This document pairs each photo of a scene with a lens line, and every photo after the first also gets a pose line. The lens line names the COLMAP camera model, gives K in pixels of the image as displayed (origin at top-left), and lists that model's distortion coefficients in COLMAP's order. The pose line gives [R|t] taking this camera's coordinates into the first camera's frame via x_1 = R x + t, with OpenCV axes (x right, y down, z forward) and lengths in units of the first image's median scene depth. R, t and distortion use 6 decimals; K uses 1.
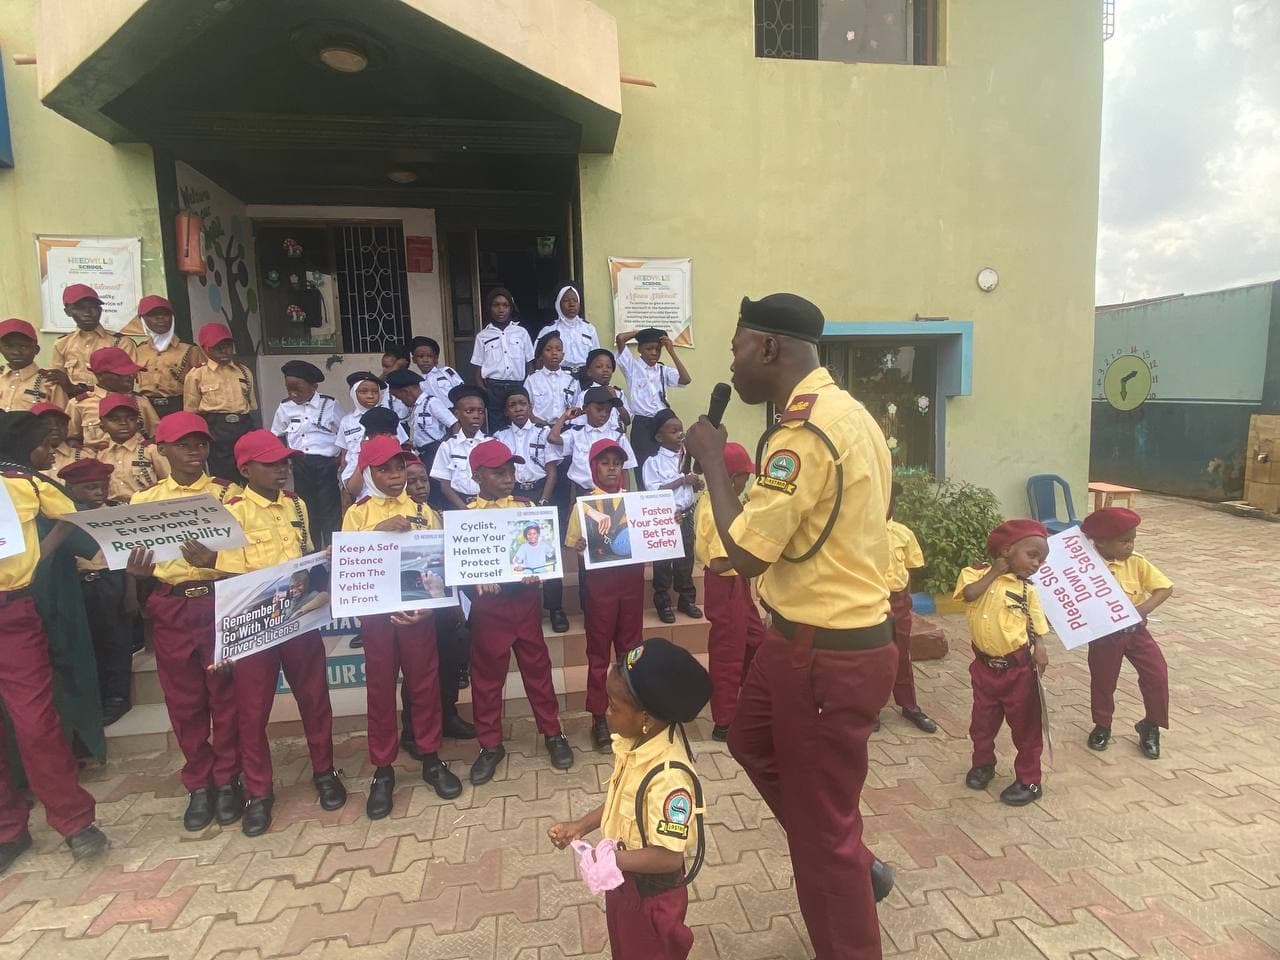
lens RADIAL K [[670.9, 0, 640.8], [0, 670.9, 474.9], [0, 0, 1]] dist [-0.003896, -0.006534]
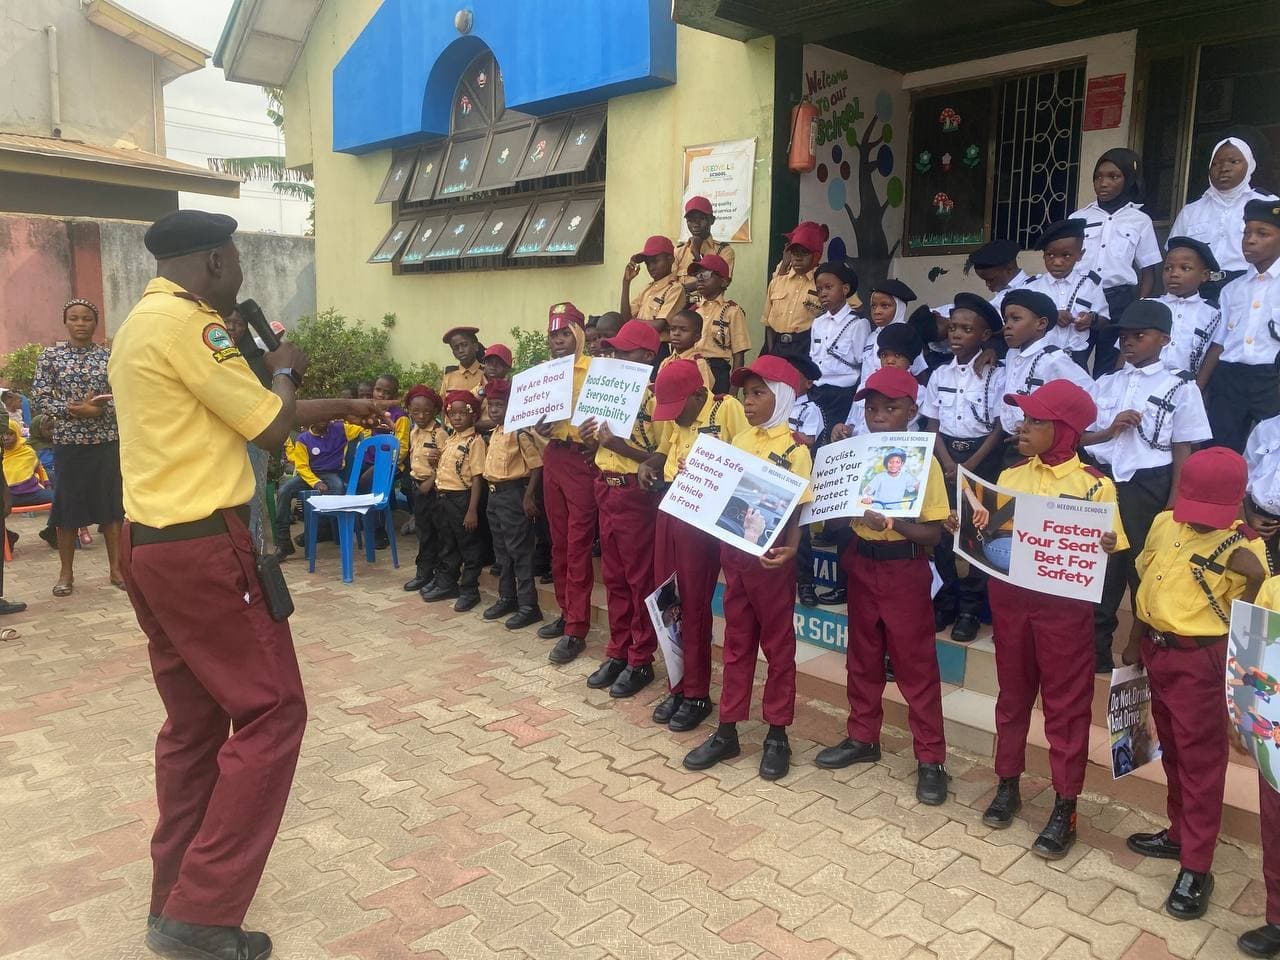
lens RADIAL K [[972.0, 0, 639.6], [0, 972.0, 480.9], [0, 0, 1]] dist [-0.005523, -0.002867]
pose [[0.573972, 0.156366, -0.803807, 0.308641], [-0.111966, 0.987366, 0.112124, -0.006266], [0.811184, 0.025643, 0.584228, 0.055299]]
